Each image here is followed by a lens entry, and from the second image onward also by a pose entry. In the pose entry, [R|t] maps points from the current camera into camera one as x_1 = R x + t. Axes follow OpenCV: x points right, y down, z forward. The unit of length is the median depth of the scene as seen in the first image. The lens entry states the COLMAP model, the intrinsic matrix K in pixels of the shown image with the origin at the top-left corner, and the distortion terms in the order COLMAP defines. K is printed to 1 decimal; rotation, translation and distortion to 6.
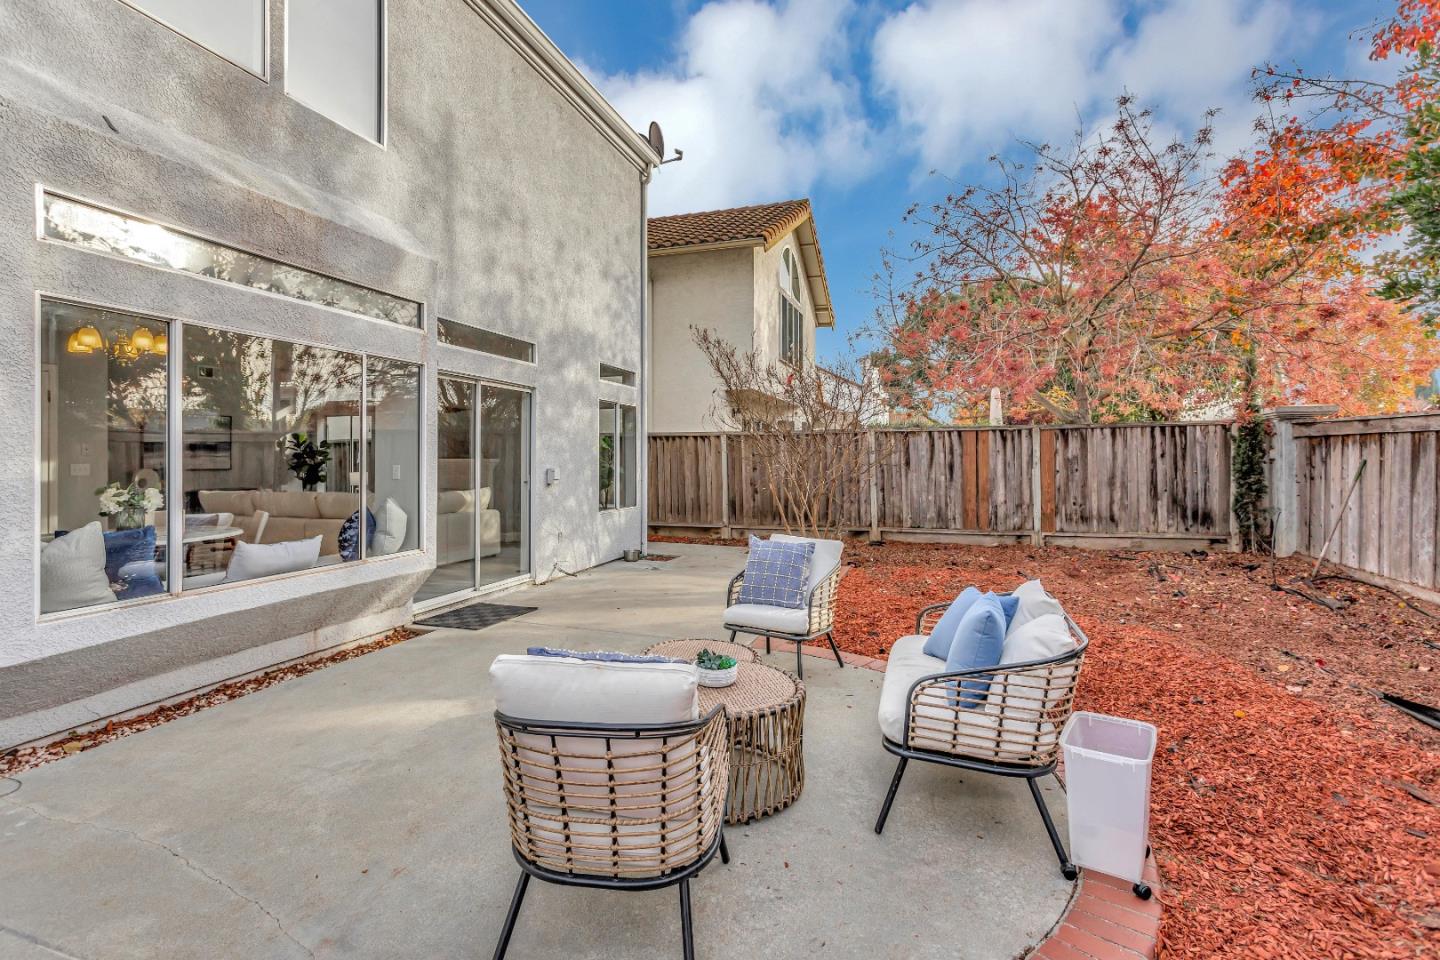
lens RADIAL K [[687.7, 0, 694.7], [0, 687.7, 459.1], [0, 0, 1]] dist [0.000686, 0.000749]
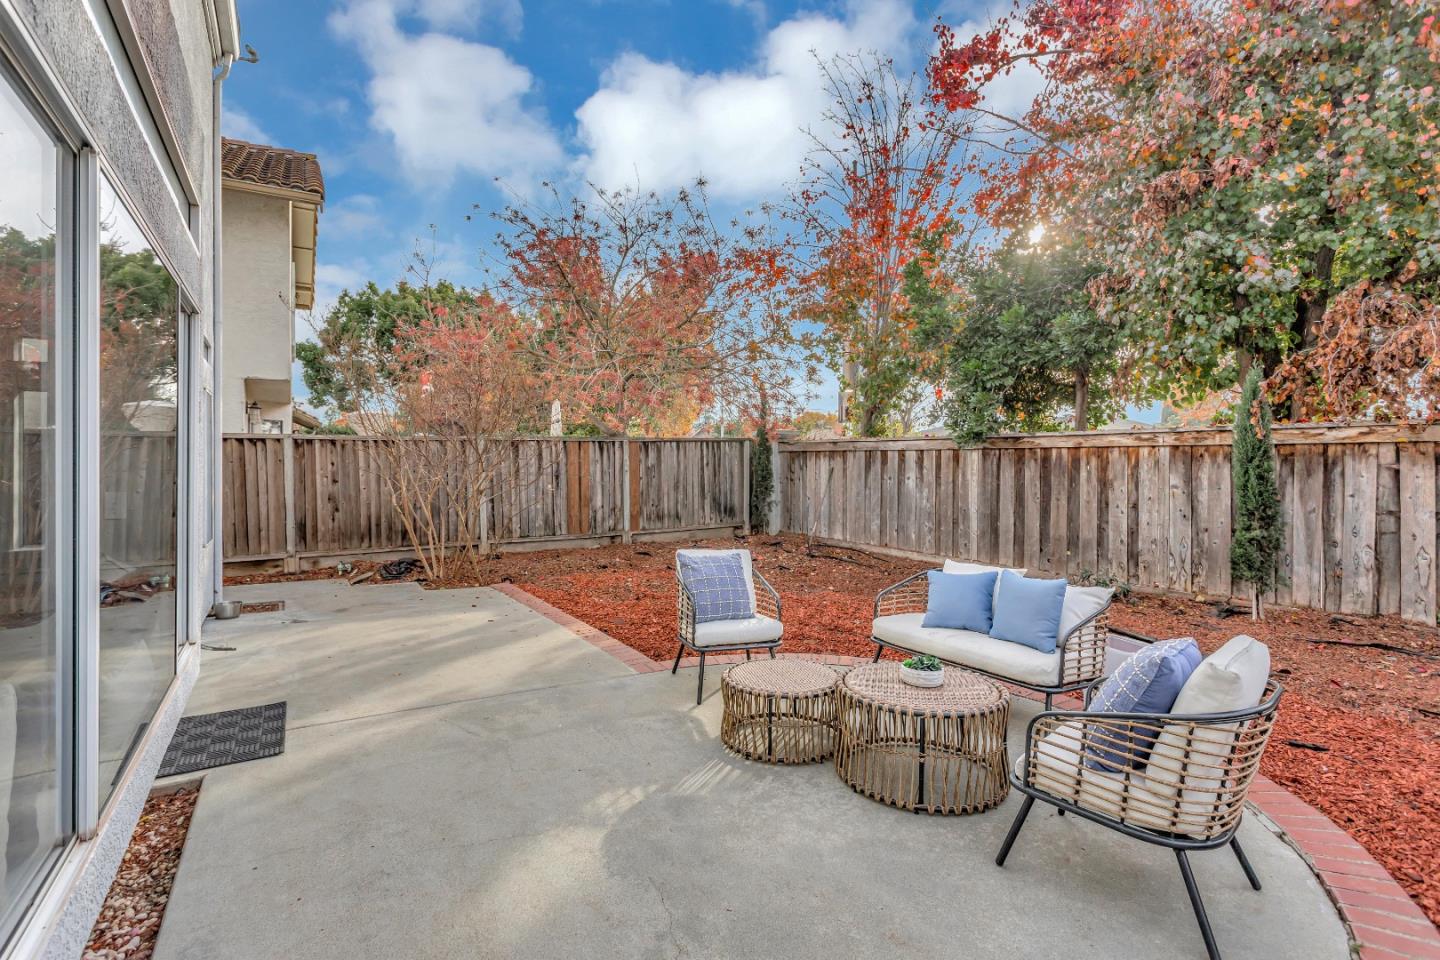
lens RADIAL K [[687.7, 0, 716.6], [0, 687.7, 471.5], [0, 0, 1]] dist [0.000686, 0.000749]
pose [[0.638732, -0.009689, 0.769369, -0.287325], [0.002525, 0.999942, 0.010496, -0.005297], [-0.769425, -0.004762, 0.638719, 0.162194]]
